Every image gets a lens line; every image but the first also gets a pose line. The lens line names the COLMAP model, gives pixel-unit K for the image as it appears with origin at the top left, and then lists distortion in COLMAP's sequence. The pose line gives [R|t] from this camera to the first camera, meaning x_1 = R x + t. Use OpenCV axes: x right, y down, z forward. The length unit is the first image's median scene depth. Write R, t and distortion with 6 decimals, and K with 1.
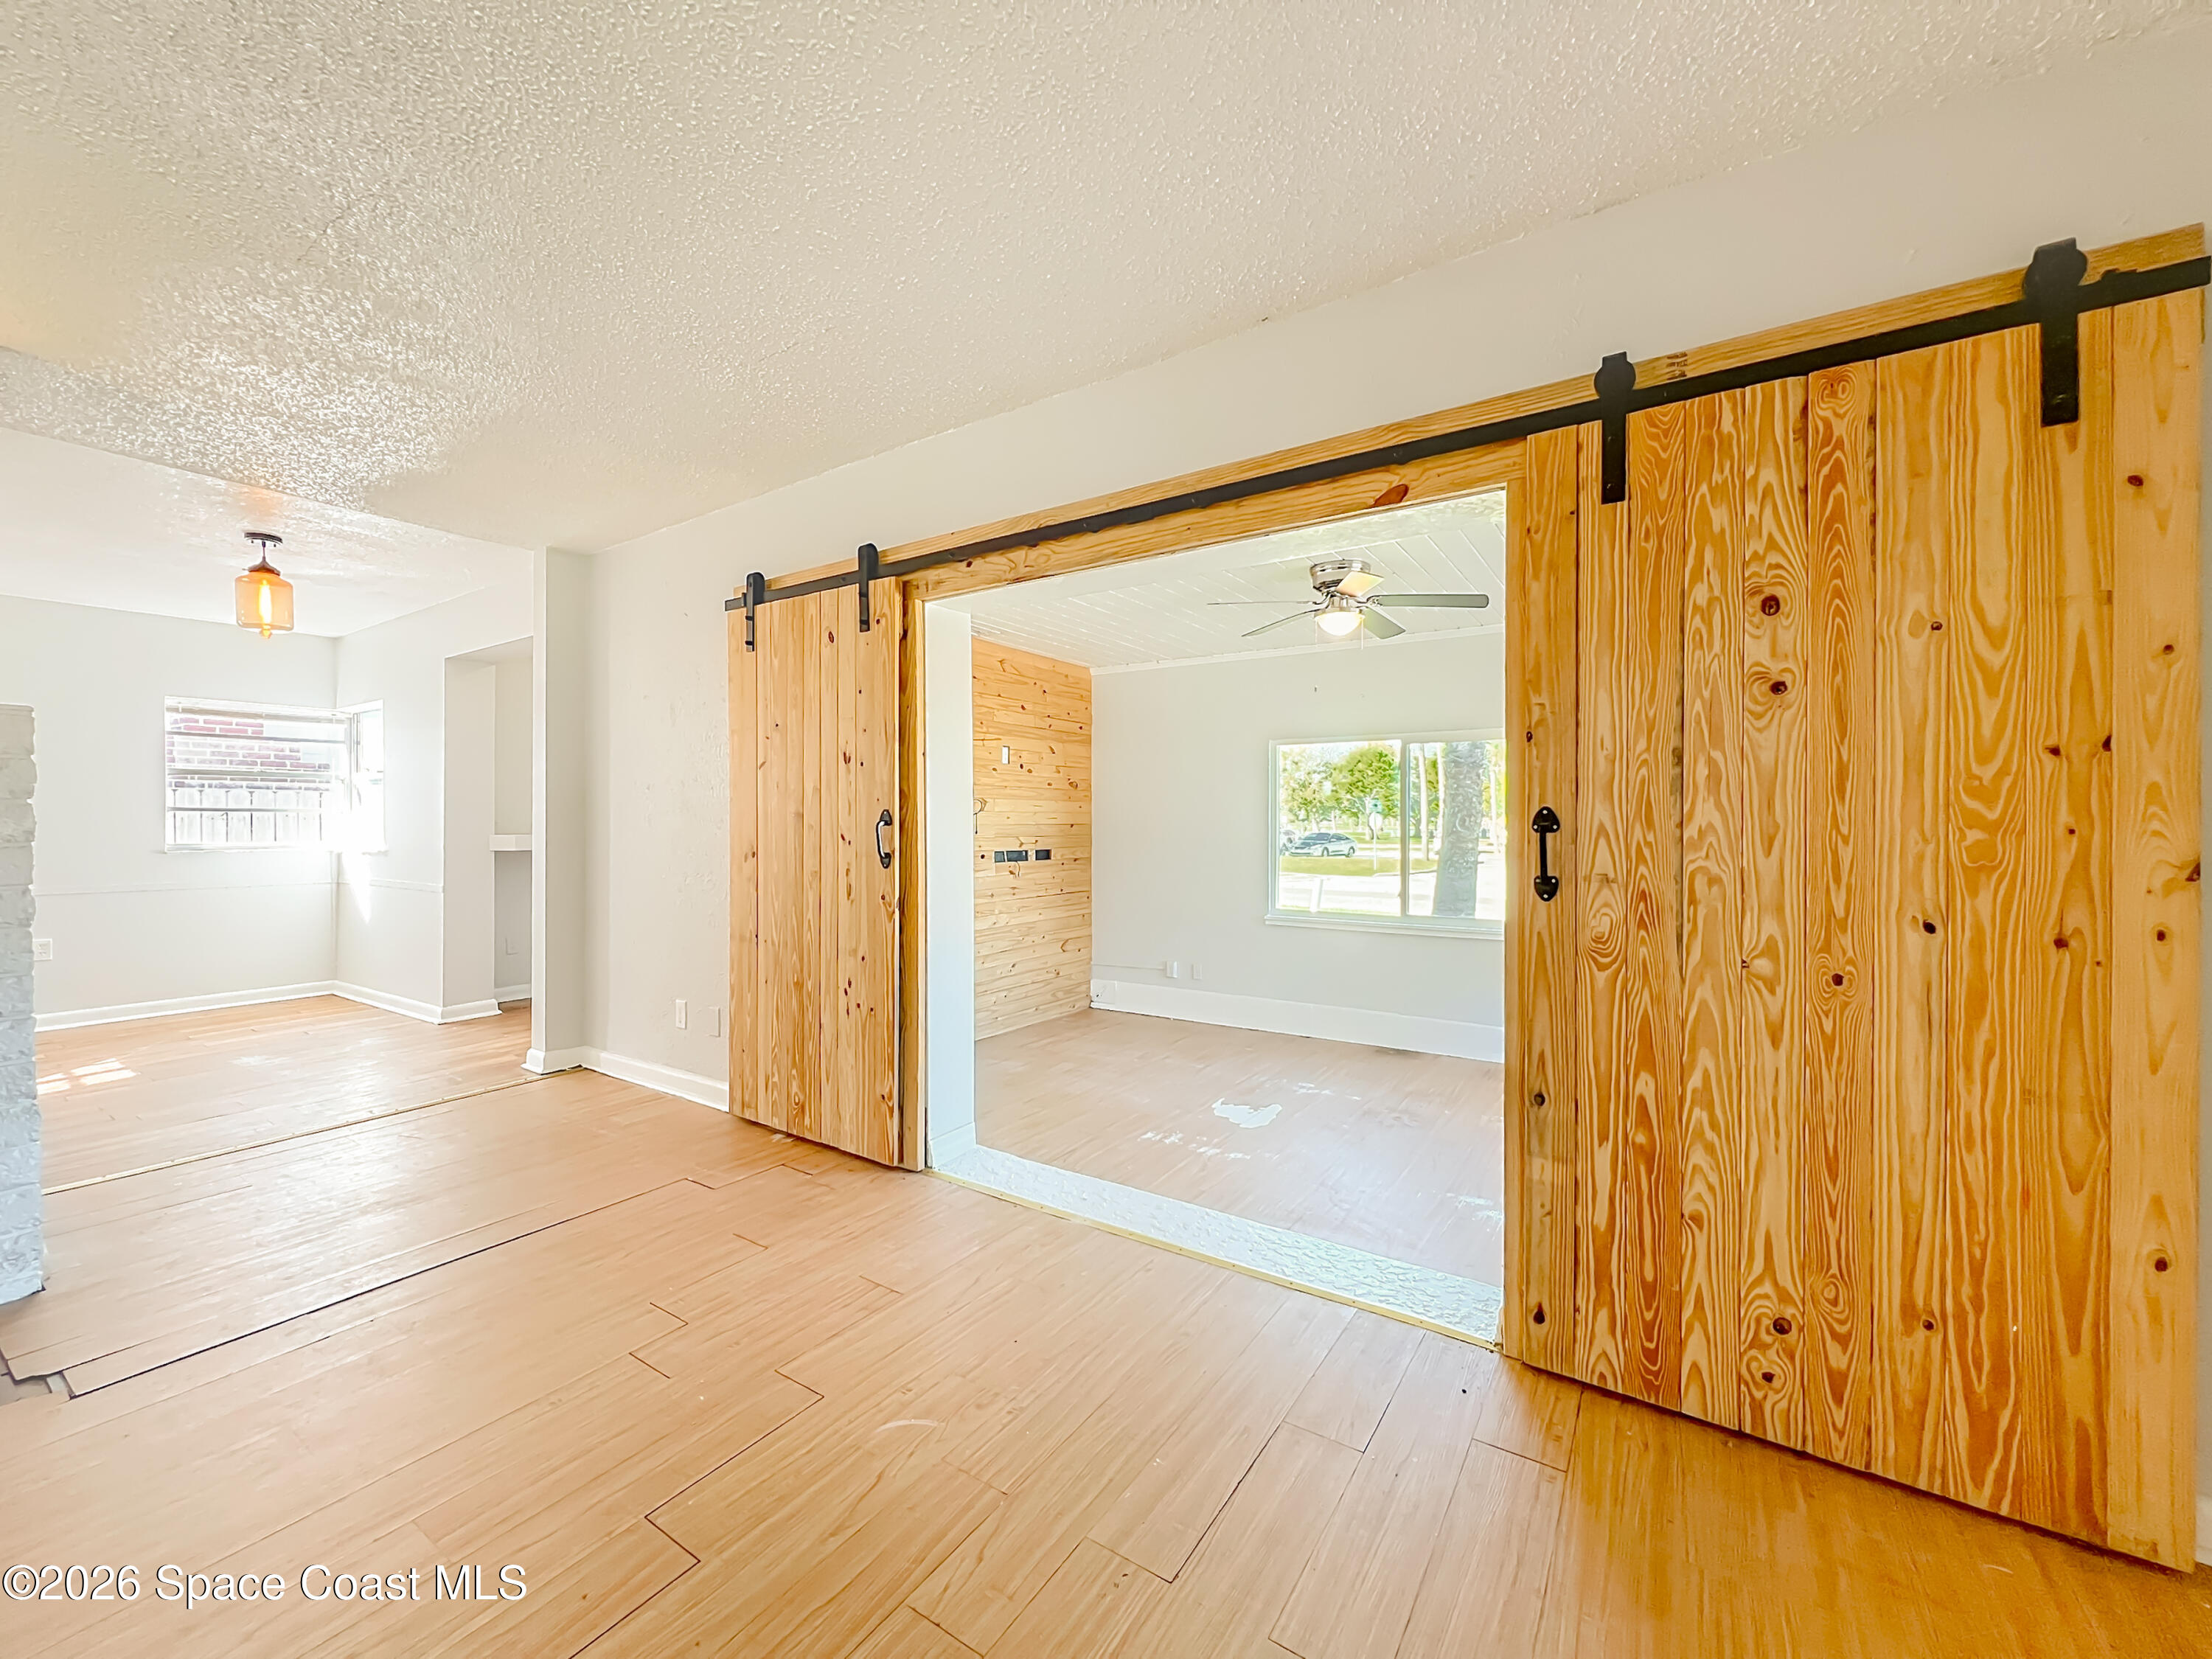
lens RADIAL K [[897.4, 0, 1099.0], [0, 897.4, 822.5], [0, 0, 1]] dist [0.001675, 0.000422]
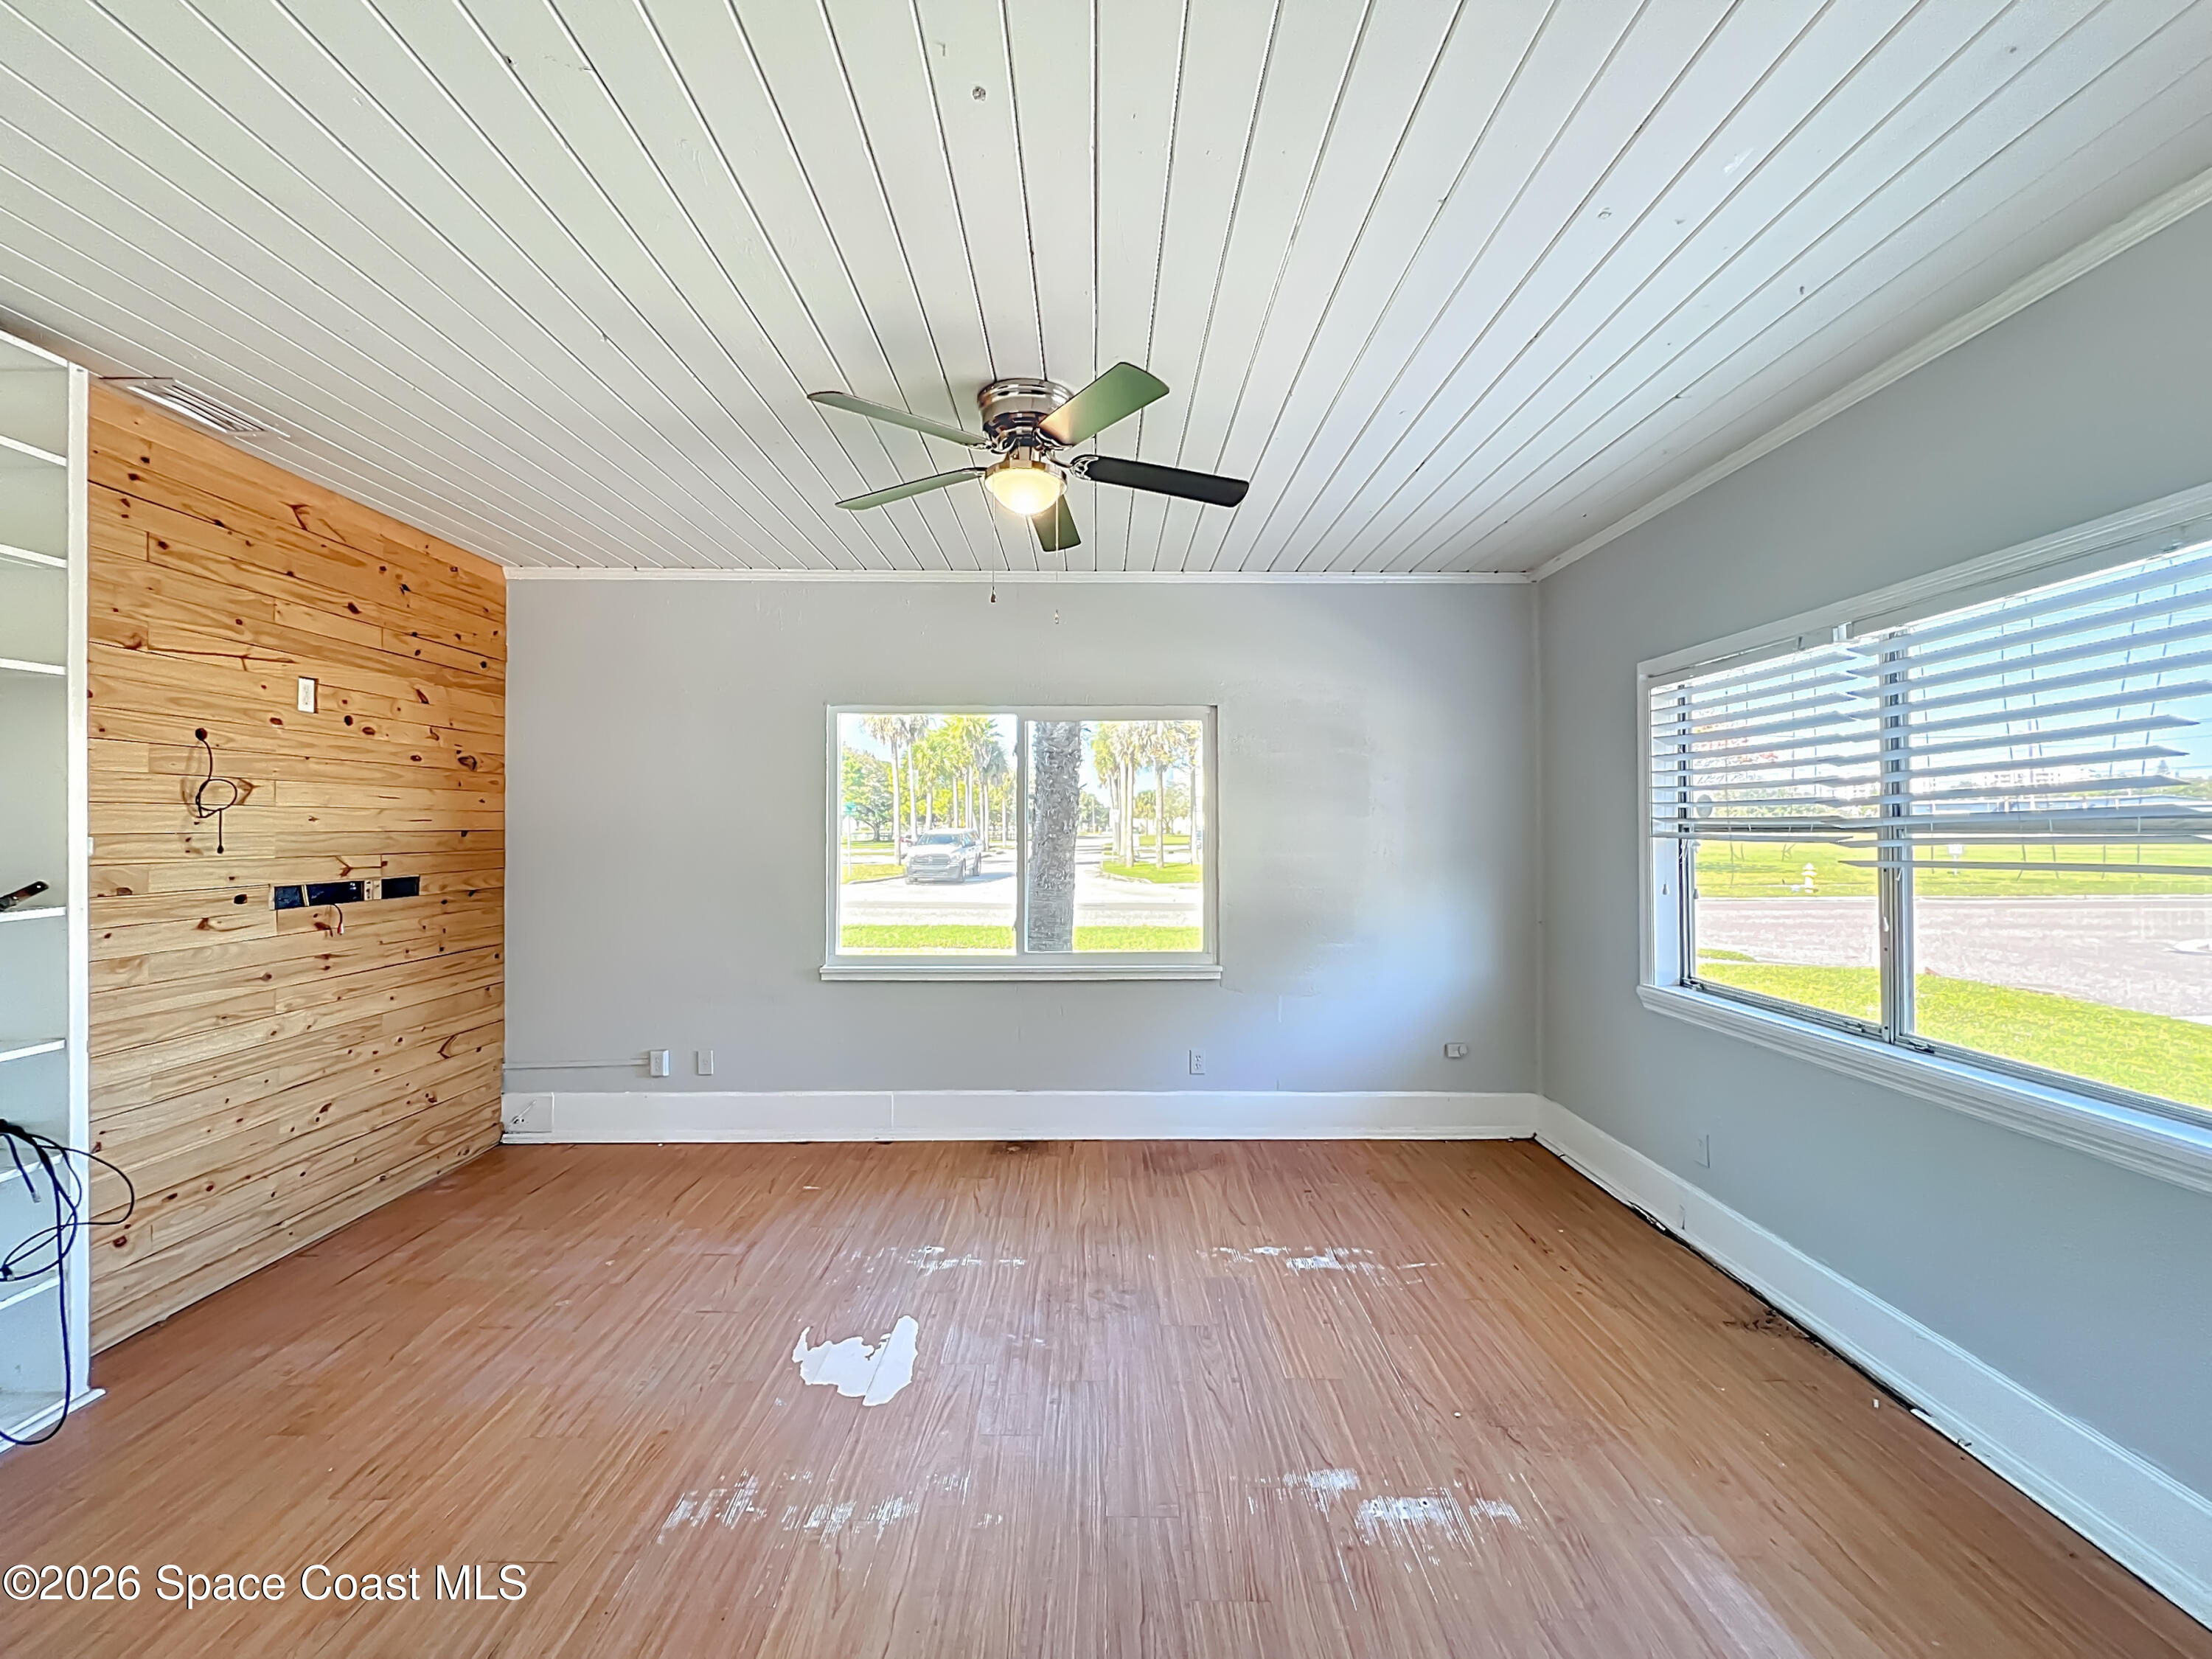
lens RADIAL K [[897.4, 0, 1094.6], [0, 897.4, 818.4], [0, 0, 1]] dist [0.001675, 0.000422]
pose [[0.829704, 0.004213, 0.558188, -0.017380], [0.001290, 0.999954, -0.009464, -0.000146], [-0.558202, 0.008572, 0.829661, 0.320193]]
